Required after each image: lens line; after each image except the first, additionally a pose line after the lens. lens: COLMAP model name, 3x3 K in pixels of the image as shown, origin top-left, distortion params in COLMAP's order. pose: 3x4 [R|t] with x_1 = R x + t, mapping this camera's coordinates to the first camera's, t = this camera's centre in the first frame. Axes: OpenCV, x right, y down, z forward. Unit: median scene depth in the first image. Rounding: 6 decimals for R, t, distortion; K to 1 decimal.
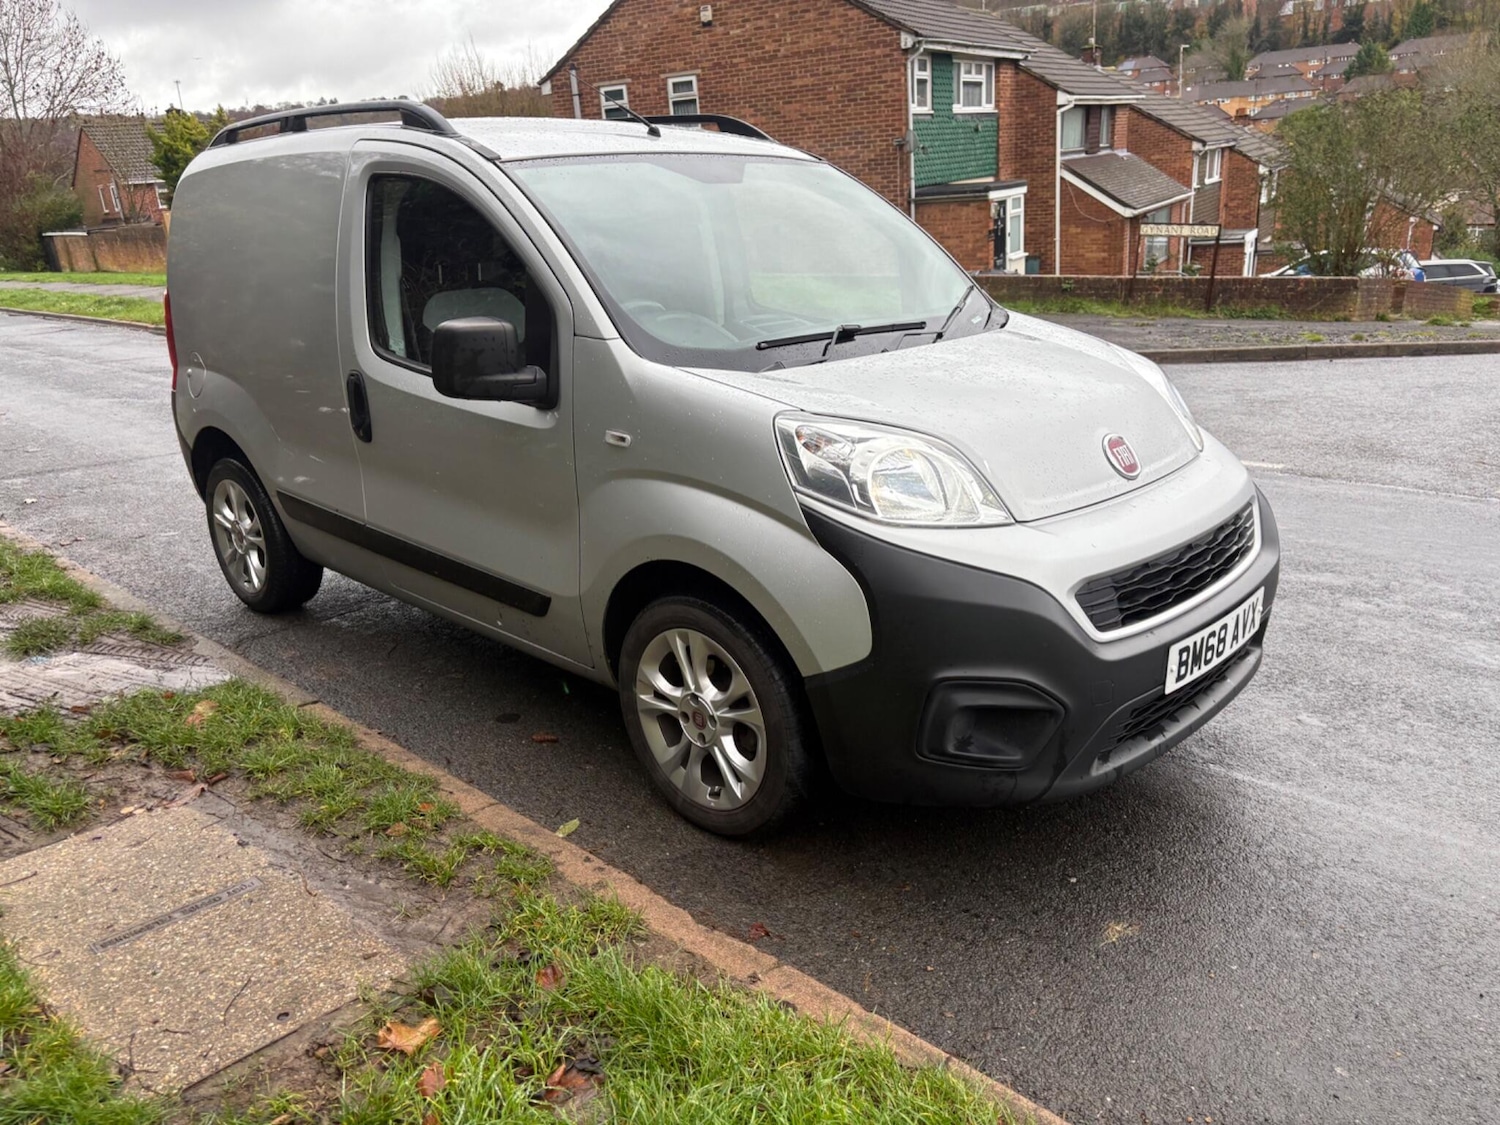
lens RADIAL K [[1121.9, 0, 745.9], [0, 1121.9, 572.4], [0, 0, 1]] dist [0.064420, -0.068044]
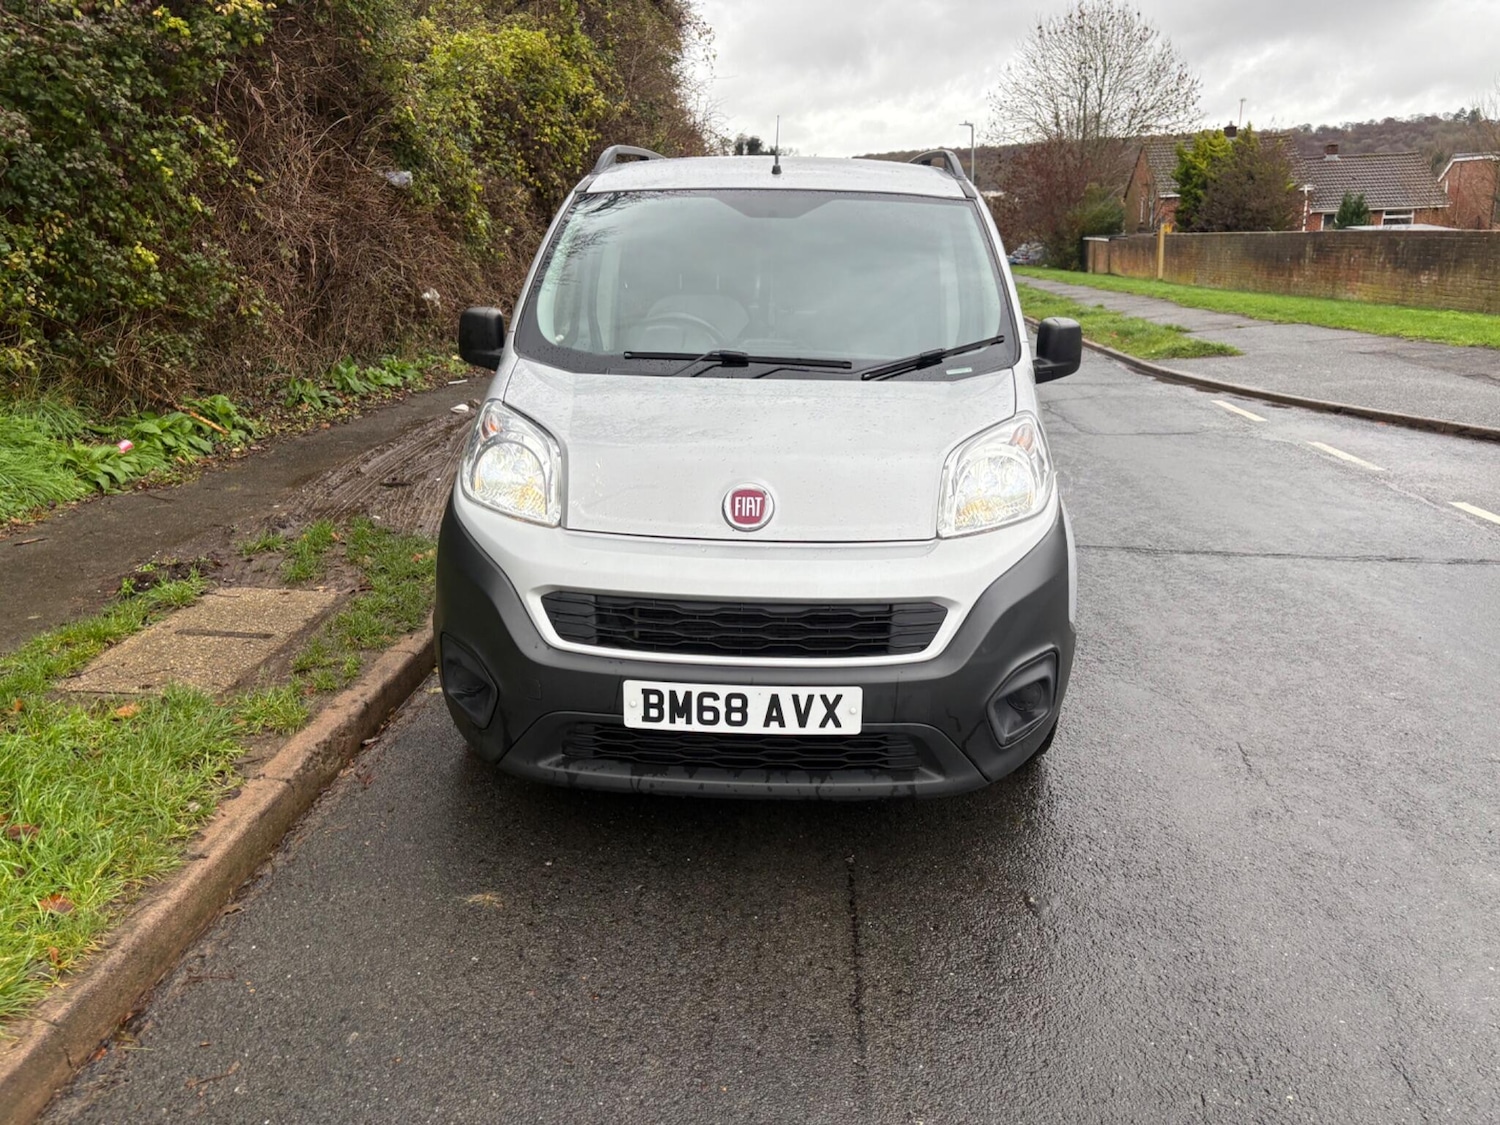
lens RADIAL K [[1121.9, 0, 781.5], [0, 1121.9, 562.8], [0, 0, 1]] dist [0.064420, -0.068044]
pose [[0.670852, 0.253523, -0.696910, 0.488411], [-0.265616, 0.959546, 0.093380, -0.071881], [0.692391, 0.122466, 0.711053, 0.149740]]
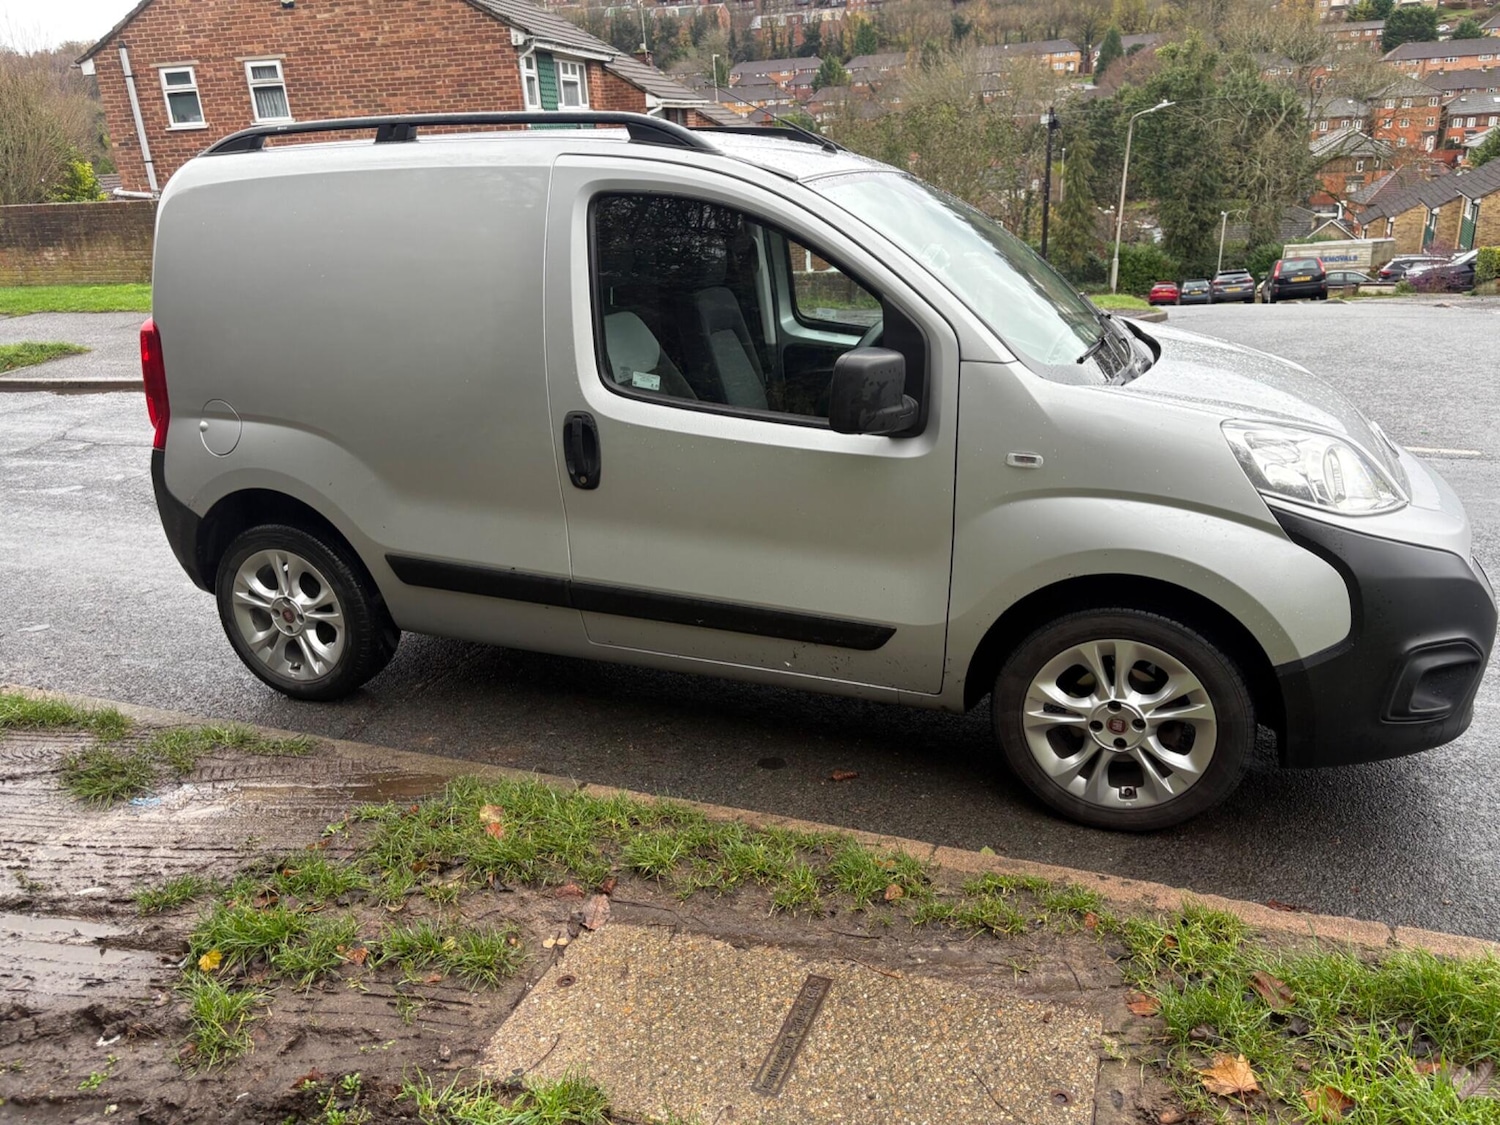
lens RADIAL K [[1121.9, 0, 738.1], [0, 1121.9, 561.2], [0, 0, 1]] dist [0.064420, -0.068044]
pose [[0.923195, -0.116801, 0.366154, -0.335220], [0.118435, 0.992797, 0.018083, -0.036044], [-0.365629, 0.026671, 0.930379, 0.072937]]
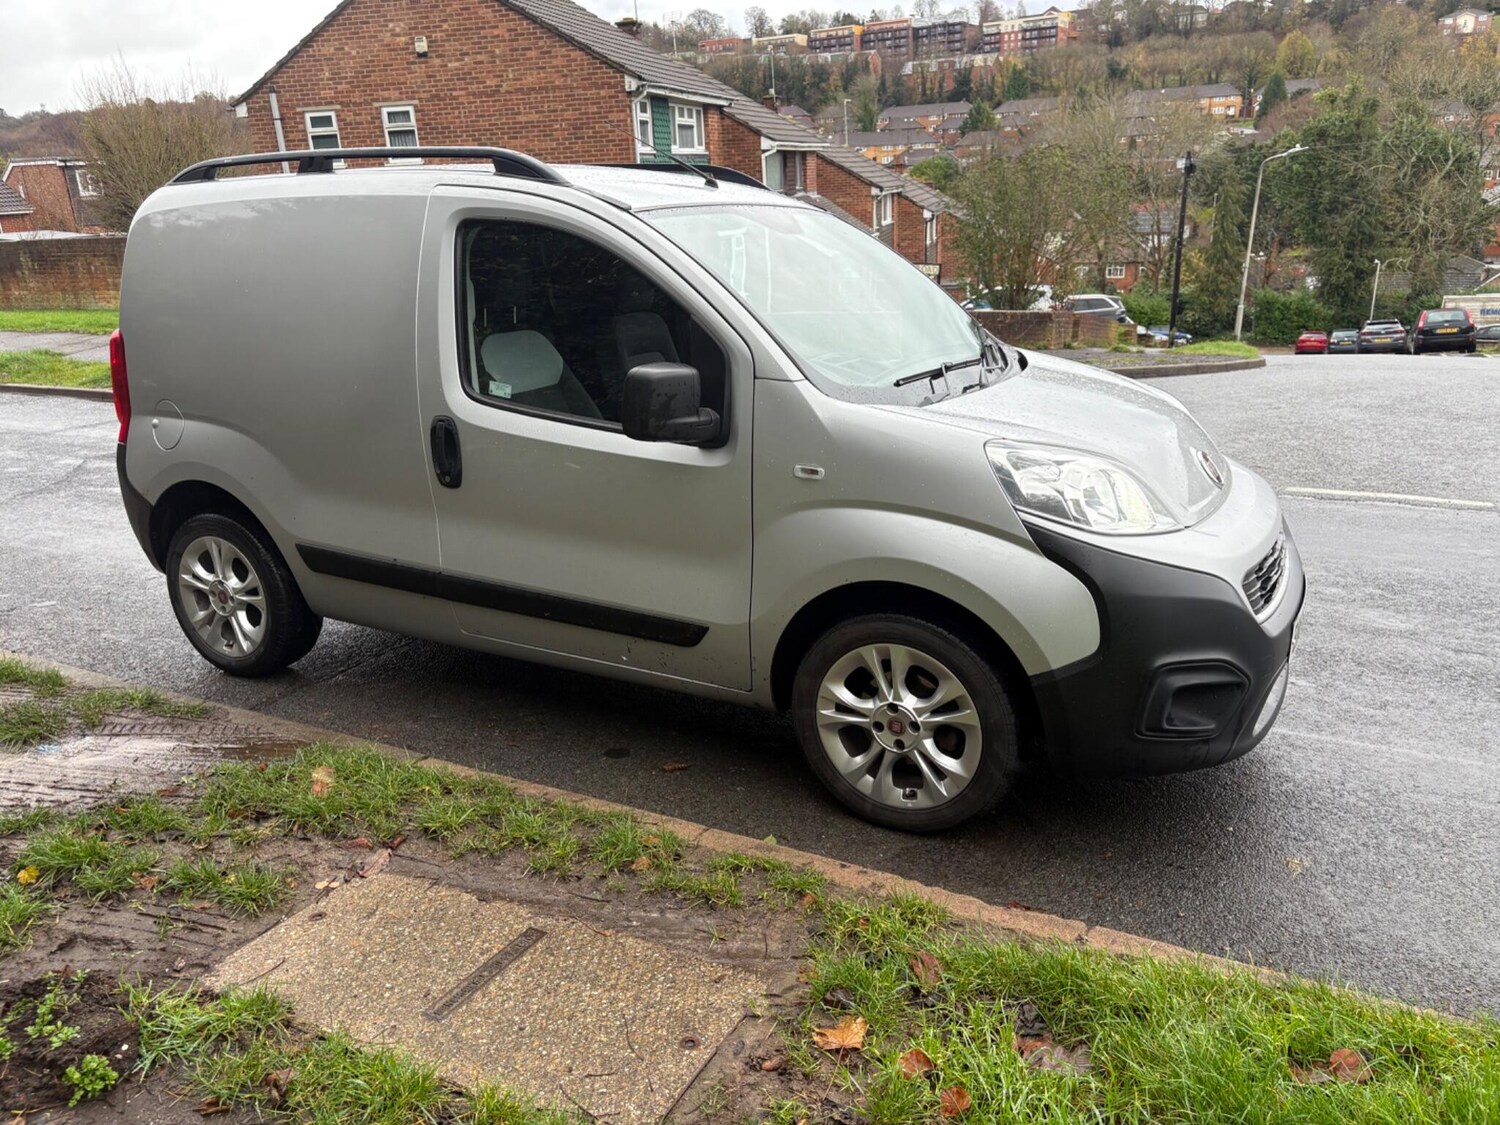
lens RADIAL K [[1121.9, 0, 743.2], [0, 1121.9, 561.2], [0, 0, 1]] dist [0.064420, -0.068044]
pose [[0.961918, -0.062358, 0.266131, -0.213809], [0.071721, 0.997096, -0.025600, -0.005098], [-0.263762, 0.043712, 0.963597, -0.006089]]
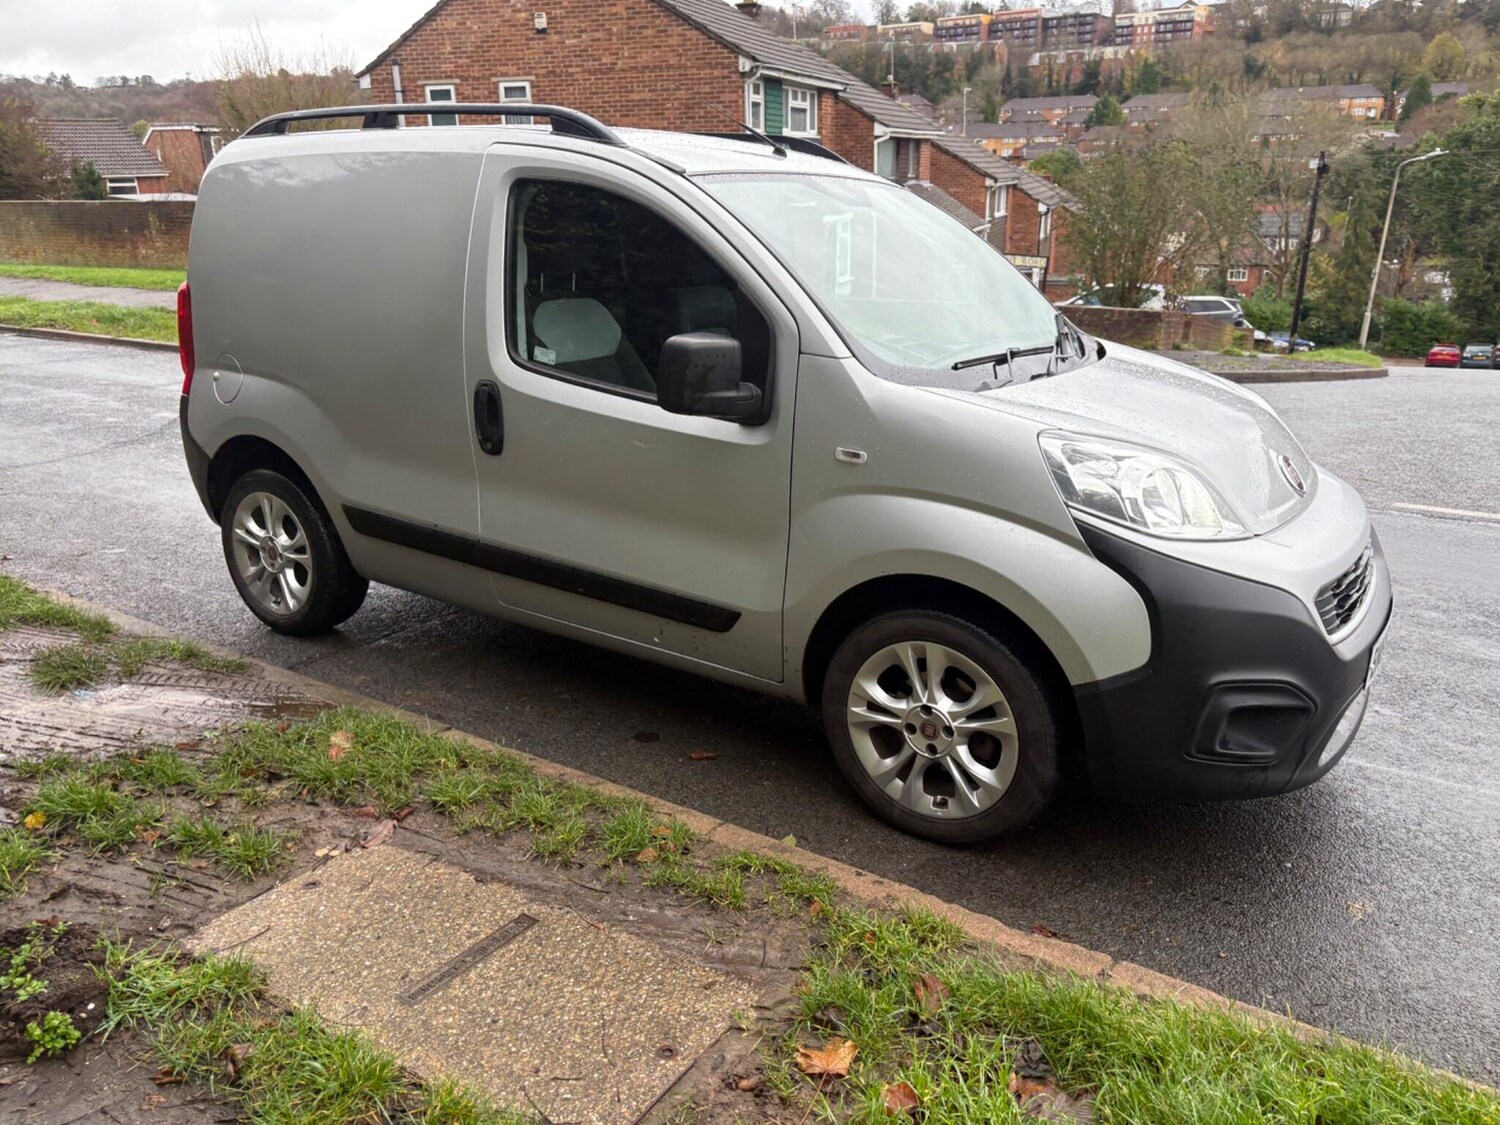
lens RADIAL K [[1121.9, 0, 760.1], [0, 1121.9, 554.8], [0, 0, 1]] dist [0.064420, -0.068044]
pose [[0.980007, -0.008829, 0.198769, -0.182376], [0.013677, 0.999641, -0.023033, -0.003153], [-0.198494, 0.025291, 0.979776, 0.011093]]
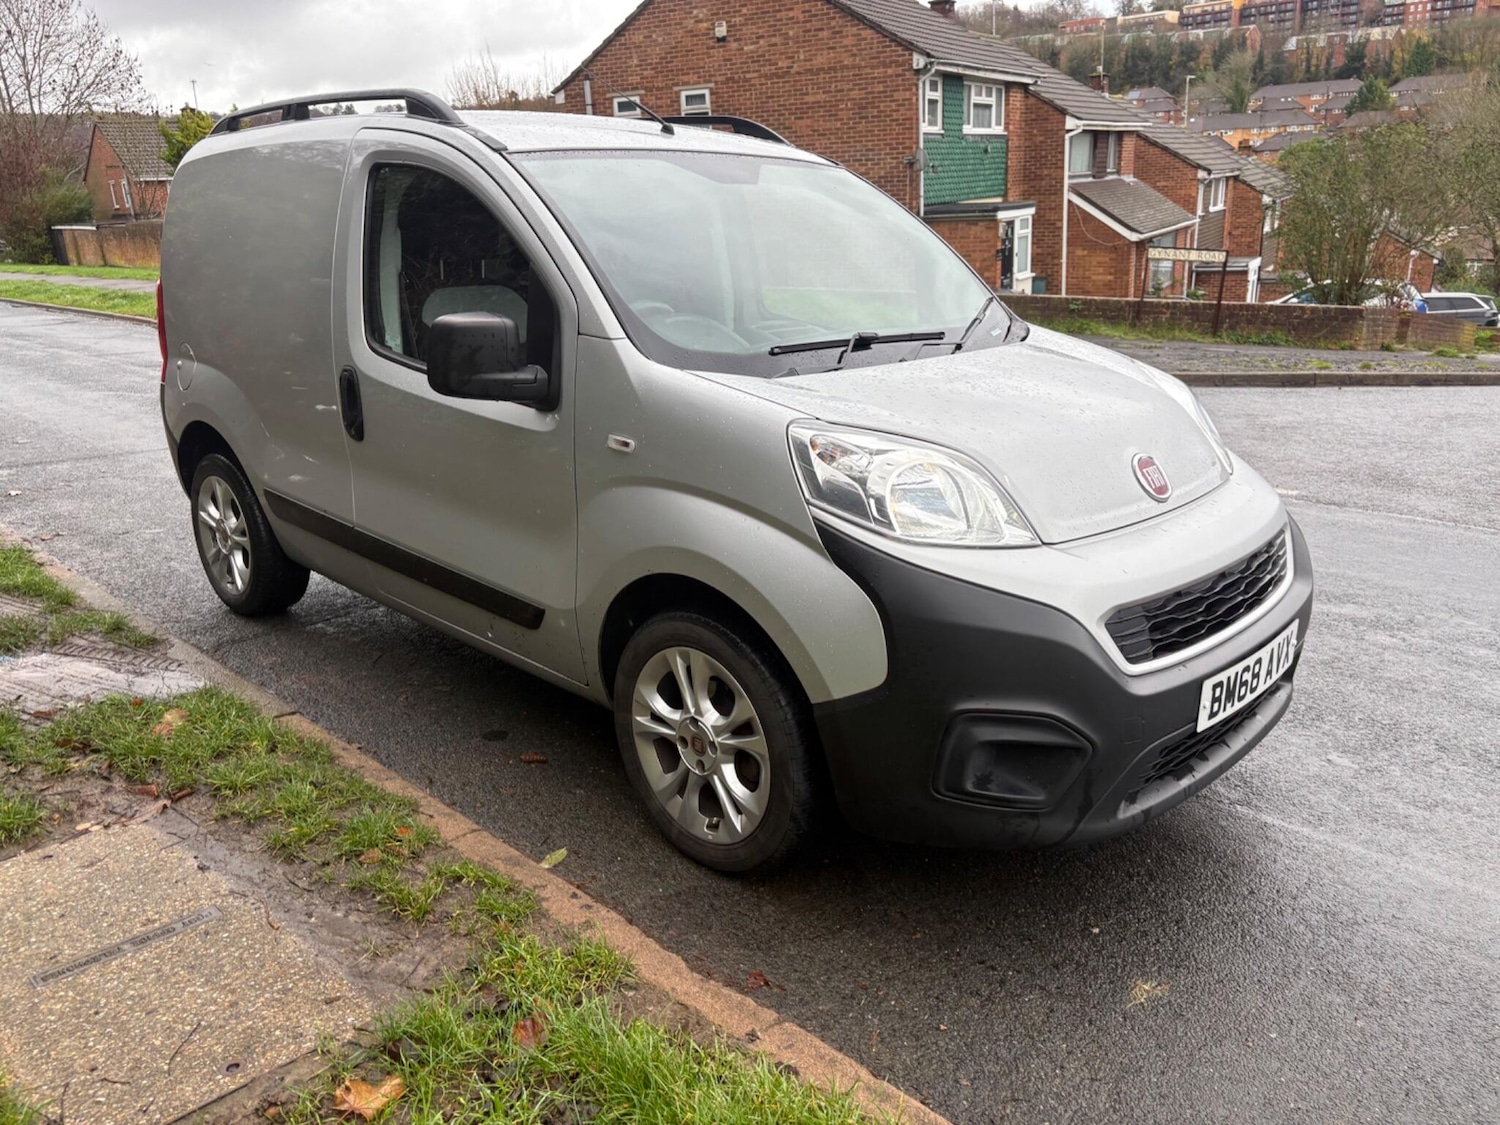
lens RADIAL K [[1121.9, 0, 753.2], [0, 1121.9, 547.4], [0, 0, 1]] dist [0.064420, -0.068044]
pose [[0.999609, 0.027055, 0.007090, -0.003318], [-0.026816, 0.999132, -0.031873, -0.002404], [-0.007946, 0.031670, 0.999467, 0.026250]]
